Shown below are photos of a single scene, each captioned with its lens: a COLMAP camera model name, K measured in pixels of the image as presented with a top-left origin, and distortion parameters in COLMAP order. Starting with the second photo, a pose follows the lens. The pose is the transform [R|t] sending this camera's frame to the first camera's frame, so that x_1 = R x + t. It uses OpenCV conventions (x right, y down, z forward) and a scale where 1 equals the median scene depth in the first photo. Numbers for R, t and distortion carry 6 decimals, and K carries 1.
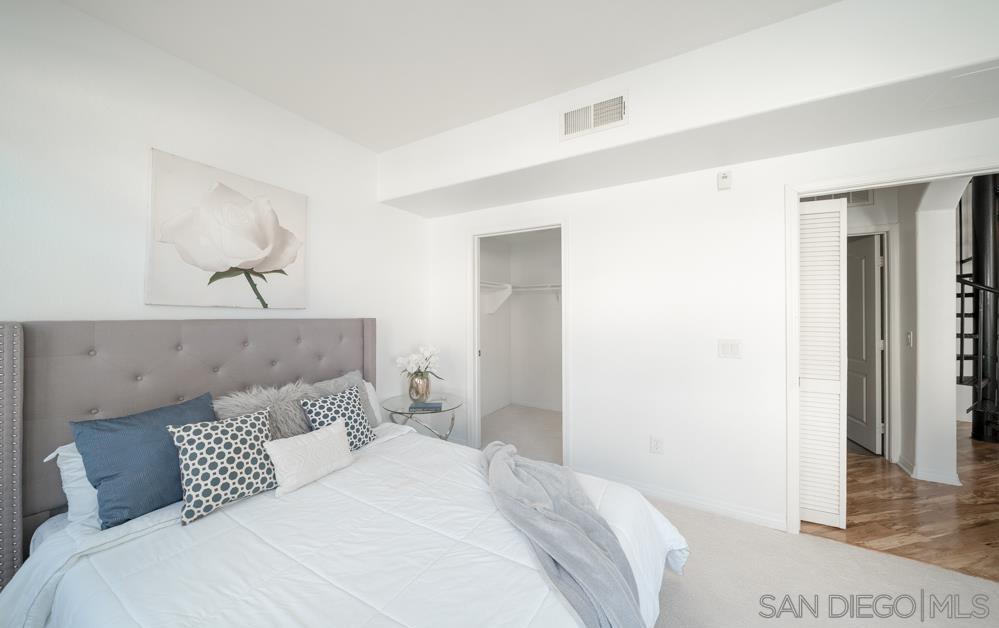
lens RADIAL K [[356.1, 0, 499.5], [0, 356.1, 314.0], [0, 0, 1]] dist [-0.000356, -0.000039]
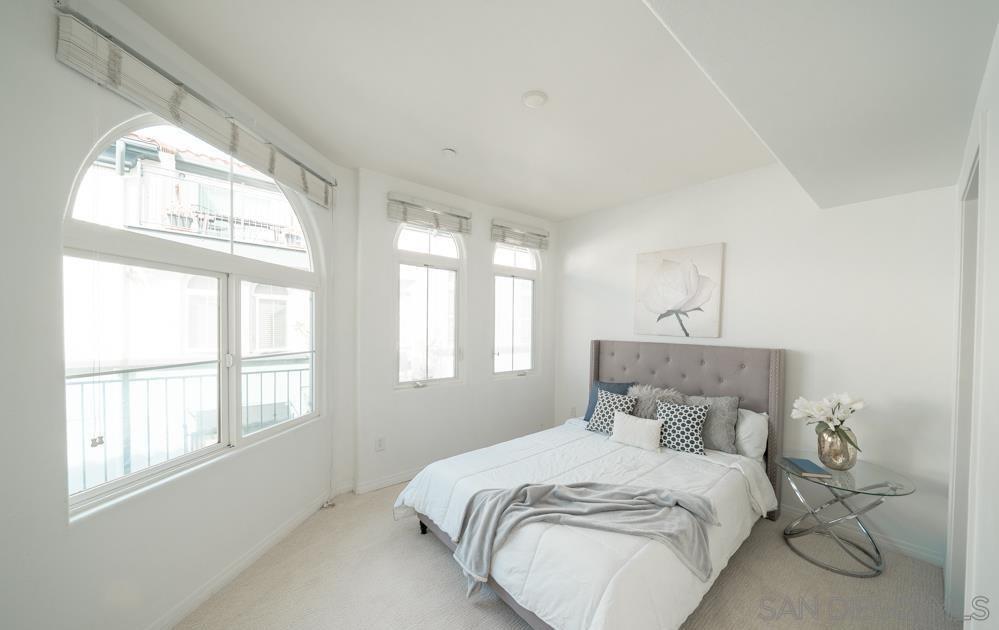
lens RADIAL K [[356.1, 0, 499.5], [0, 356.1, 315.0], [0, 0, 1]] dist [-0.000356, -0.000039]
pose [[-0.327435, -0.038408, -0.944093, 0.935752], [-0.018749, 0.999241, -0.034148, -0.040567], [0.944688, 0.006520, -0.327907, 0.778750]]
